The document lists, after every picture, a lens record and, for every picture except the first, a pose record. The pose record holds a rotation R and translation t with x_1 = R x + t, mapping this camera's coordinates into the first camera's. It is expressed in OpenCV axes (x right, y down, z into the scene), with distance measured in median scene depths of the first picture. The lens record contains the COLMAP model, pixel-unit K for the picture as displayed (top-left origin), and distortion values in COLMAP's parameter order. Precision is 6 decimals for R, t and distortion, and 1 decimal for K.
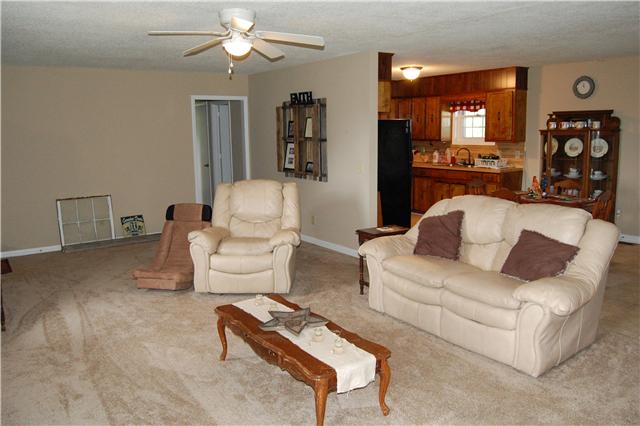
lens RADIAL K [[497.6, 0, 320.0], [0, 497.6, 213.0], [0, 0, 1]] dist [-0.107957, 0.056760]
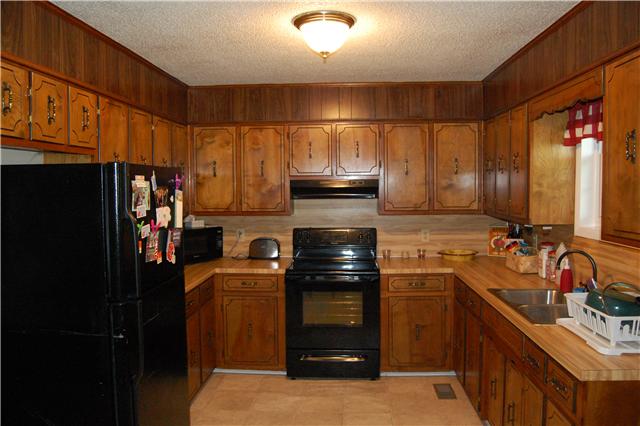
lens RADIAL K [[497.6, 0, 320.0], [0, 497.6, 213.0], [0, 0, 1]] dist [-0.107957, 0.056760]
pose [[0.779855, 0.054078, -0.623620, 0.350179], [-0.118277, 0.991045, -0.061969, -0.114142], [0.614684, 0.122087, 0.779268, 0.627442]]
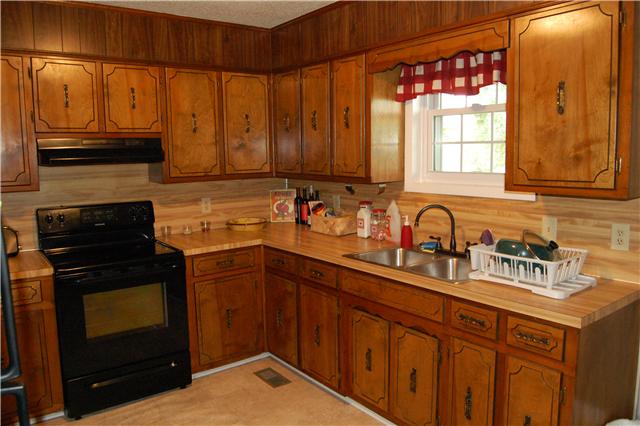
lens RADIAL K [[497.6, 0, 320.0], [0, 497.6, 213.0], [0, 0, 1]] dist [-0.107957, 0.056760]
pose [[0.999447, 0.006433, 0.032637, 0.199581], [-0.004850, 0.998817, -0.048375, -0.108116], [-0.032909, 0.048189, 0.998296, 0.658024]]
